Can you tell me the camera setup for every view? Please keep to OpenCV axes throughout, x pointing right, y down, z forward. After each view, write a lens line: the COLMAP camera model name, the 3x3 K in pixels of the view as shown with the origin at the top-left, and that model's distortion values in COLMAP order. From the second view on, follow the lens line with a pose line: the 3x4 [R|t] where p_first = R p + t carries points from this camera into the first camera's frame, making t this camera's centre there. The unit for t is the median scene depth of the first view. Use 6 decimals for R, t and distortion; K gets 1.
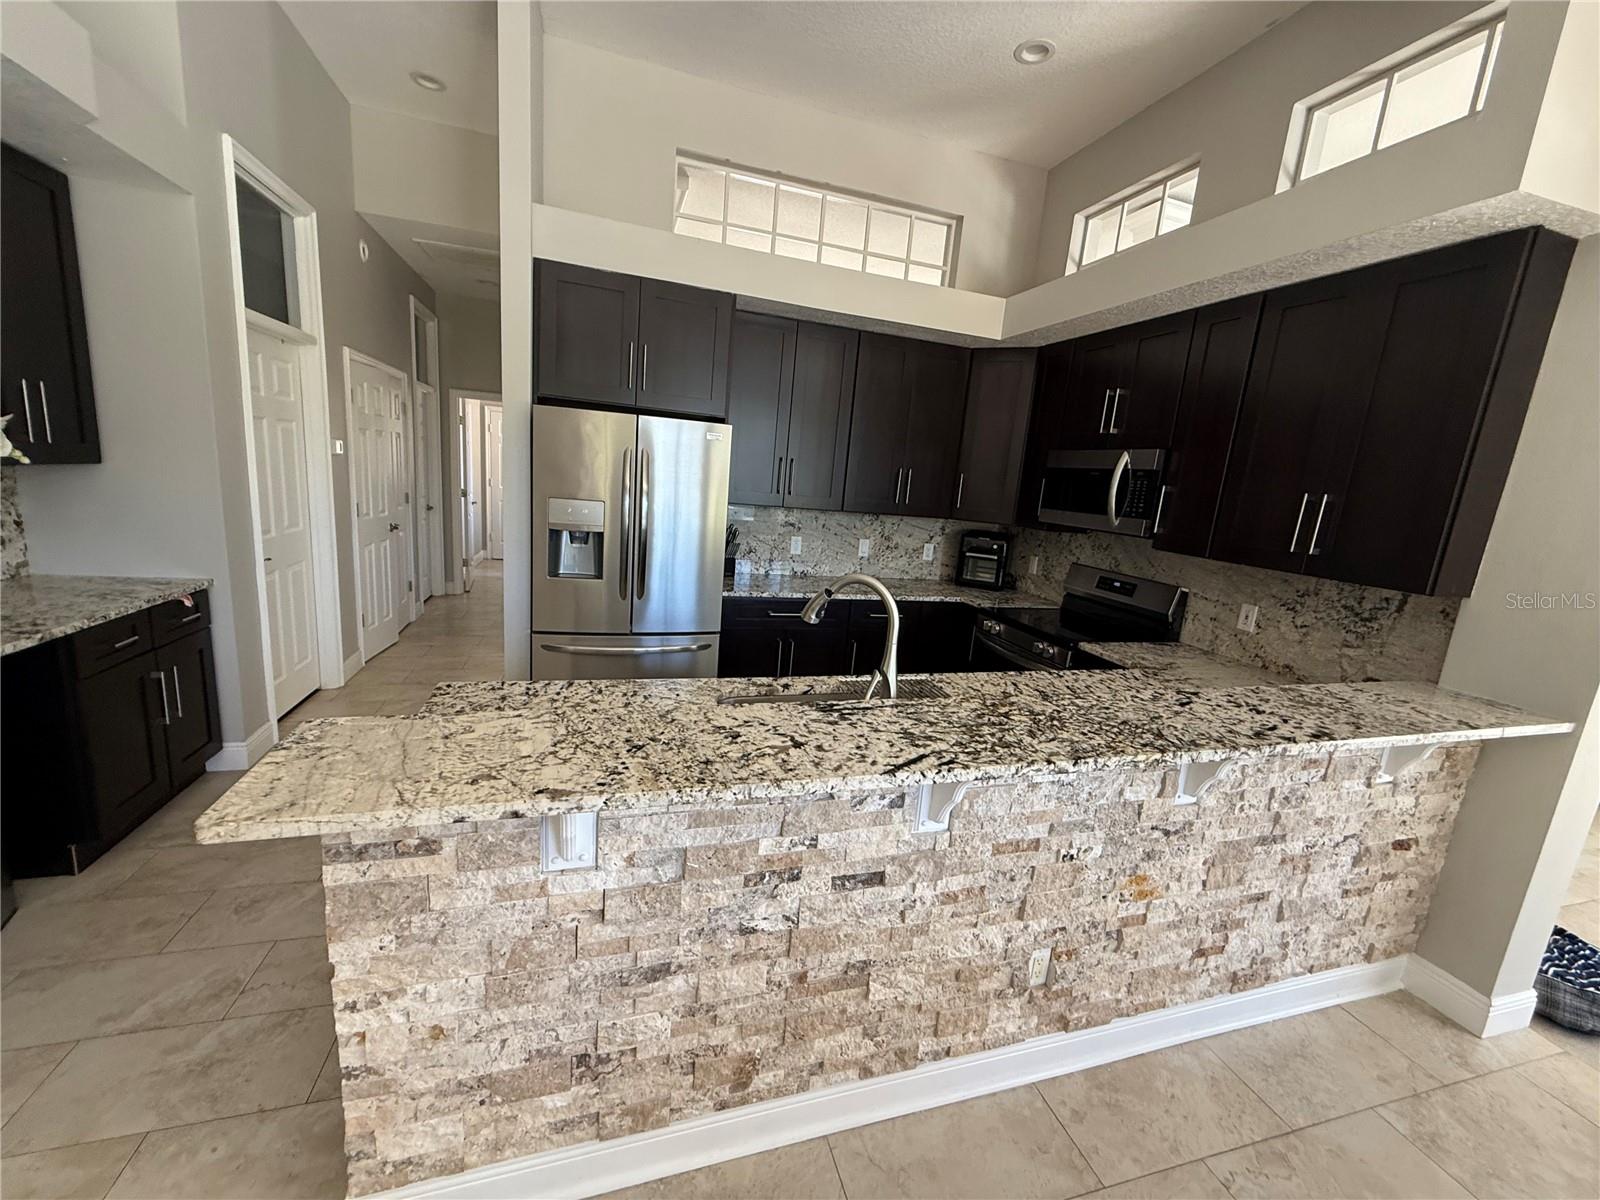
lens RADIAL K [[637.8, 0, 795.5], [0, 637.8, 598.6], [0, 0, 1]] dist [-0.001902, 0.000560]
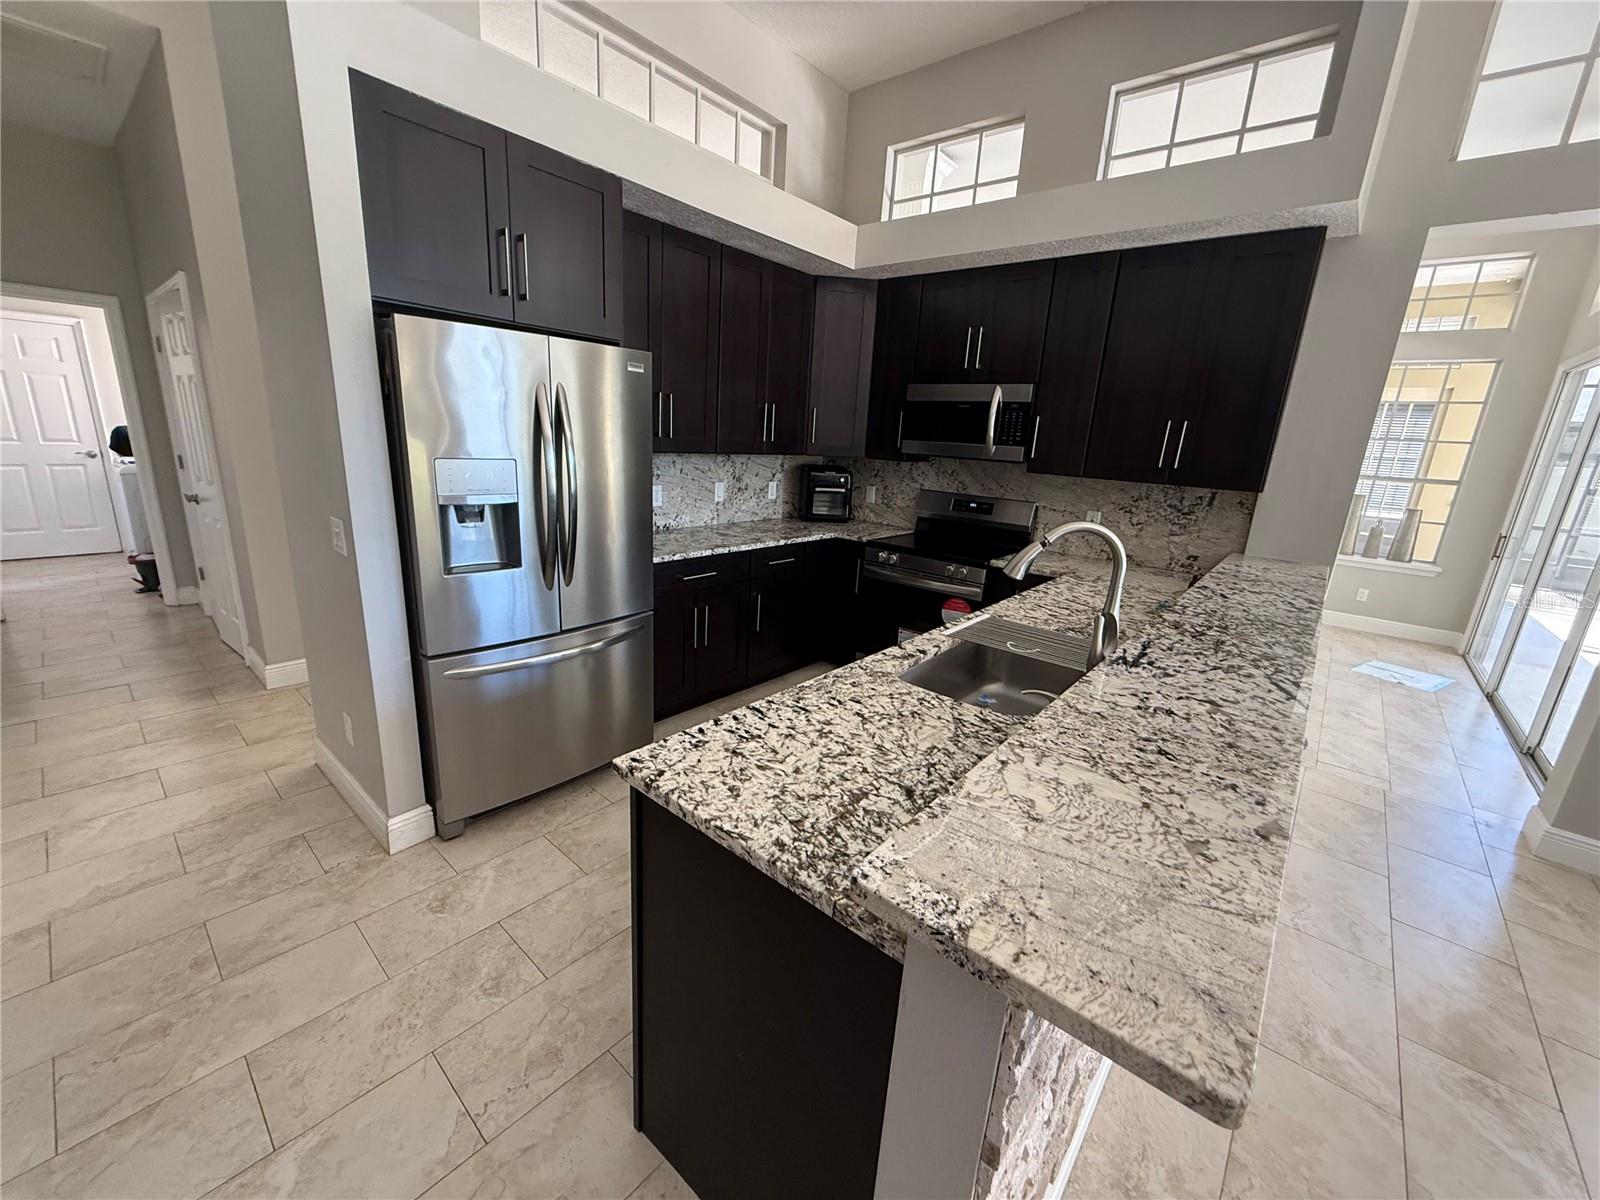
lens RADIAL K [[637.8, 0, 796.8], [0, 637.8, 597.7], [0, 0, 1]] dist [-0.001902, 0.000560]
pose [[0.844033, -0.171645, 0.508082, -0.551711], [0.118685, 0.983690, 0.135158, -0.076335], [-0.522994, -0.053776, 0.850638, 0.279689]]
